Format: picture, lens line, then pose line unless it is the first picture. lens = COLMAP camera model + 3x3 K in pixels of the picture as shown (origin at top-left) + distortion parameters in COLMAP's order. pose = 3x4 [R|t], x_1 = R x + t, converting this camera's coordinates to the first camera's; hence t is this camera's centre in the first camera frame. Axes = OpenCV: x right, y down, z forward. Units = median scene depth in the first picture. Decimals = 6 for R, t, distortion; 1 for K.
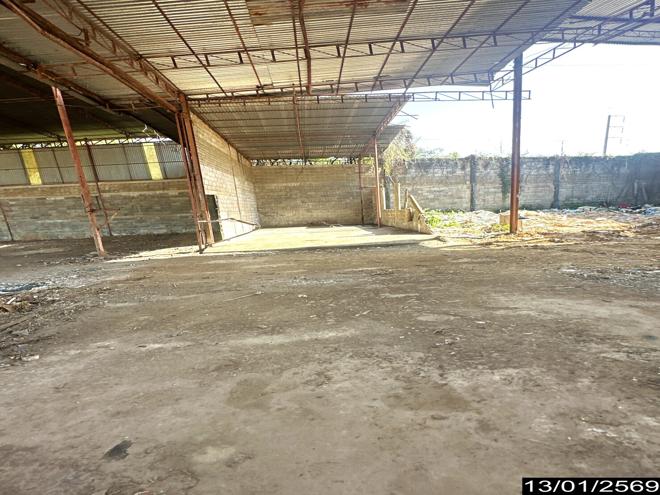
lens RADIAL K [[327.6, 0, 330.1], [0, 327.6, 247.4], [0, 0, 1]] dist [-0.000932, -0.000289]
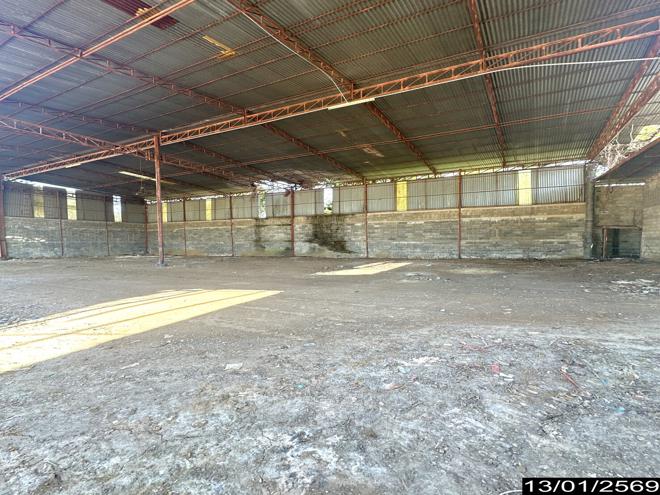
lens RADIAL K [[353.7, 0, 330.3], [0, 353.7, 248.0], [0, 0, 1]] dist [-0.000344, 0.000025]
pose [[0.890410, 0.044401, -0.452988, -0.547858], [-0.107544, 0.987574, -0.114592, 0.114934], [0.442272, 0.150750, 0.884121, -0.221993]]
